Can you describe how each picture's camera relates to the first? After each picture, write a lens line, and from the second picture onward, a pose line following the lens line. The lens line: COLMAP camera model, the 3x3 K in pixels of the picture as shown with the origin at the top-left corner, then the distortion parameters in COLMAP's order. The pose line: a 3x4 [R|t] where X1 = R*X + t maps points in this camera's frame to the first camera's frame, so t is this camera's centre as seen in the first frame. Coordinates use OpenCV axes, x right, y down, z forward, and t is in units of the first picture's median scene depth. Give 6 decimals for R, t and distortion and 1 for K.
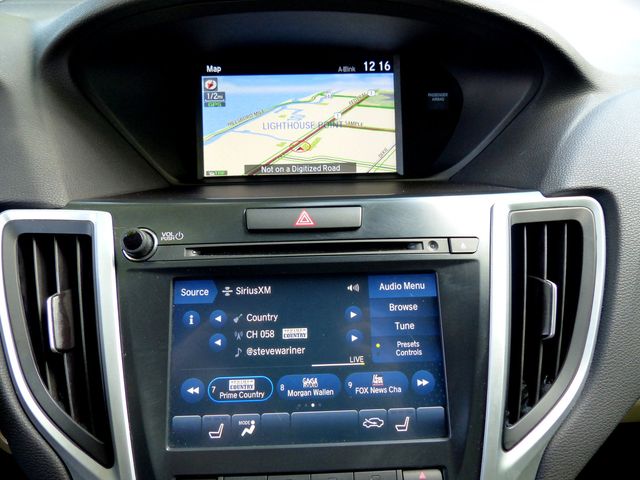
lens RADIAL K [[493.1, 0, 311.6], [0, 493.1, 236.9], [0, 0, 1]] dist [-0.013802, 0.003283]
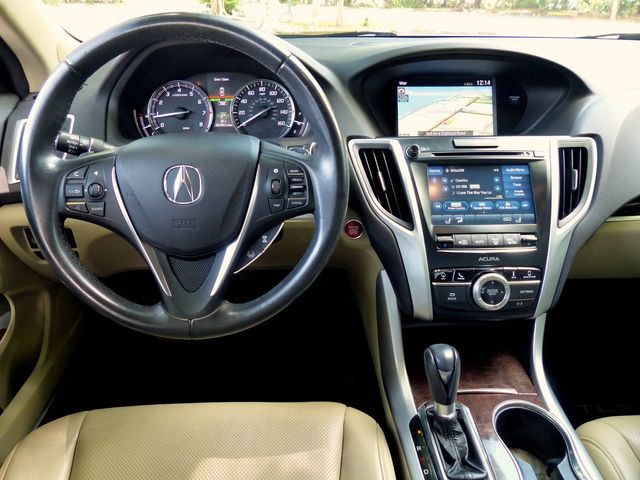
lens RADIAL K [[493.1, 0, 311.6], [0, 493.1, 236.9], [0, 0, 1]] dist [-0.013802, 0.003283]
pose [[0.999933, 0.009621, -0.006441, -0.831287], [-0.009794, 0.999579, -0.027308, 0.517046], [0.006175, 0.027369, 0.999606, -1.493930]]
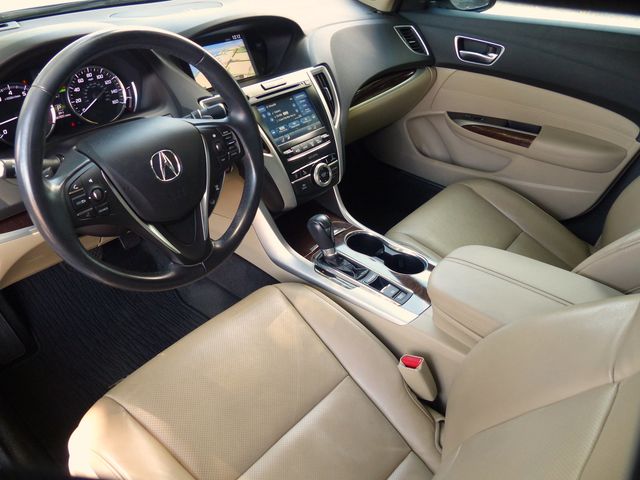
lens RADIAL K [[493.1, 0, 311.6], [0, 493.1, 236.9], [0, 0, 1]] dist [-0.013802, 0.003283]
pose [[0.689531, -0.389571, 0.610558, -2.492080], [0.318235, 0.920243, 0.227771, 0.263149], [-0.650595, 0.037246, 0.758511, -1.899255]]
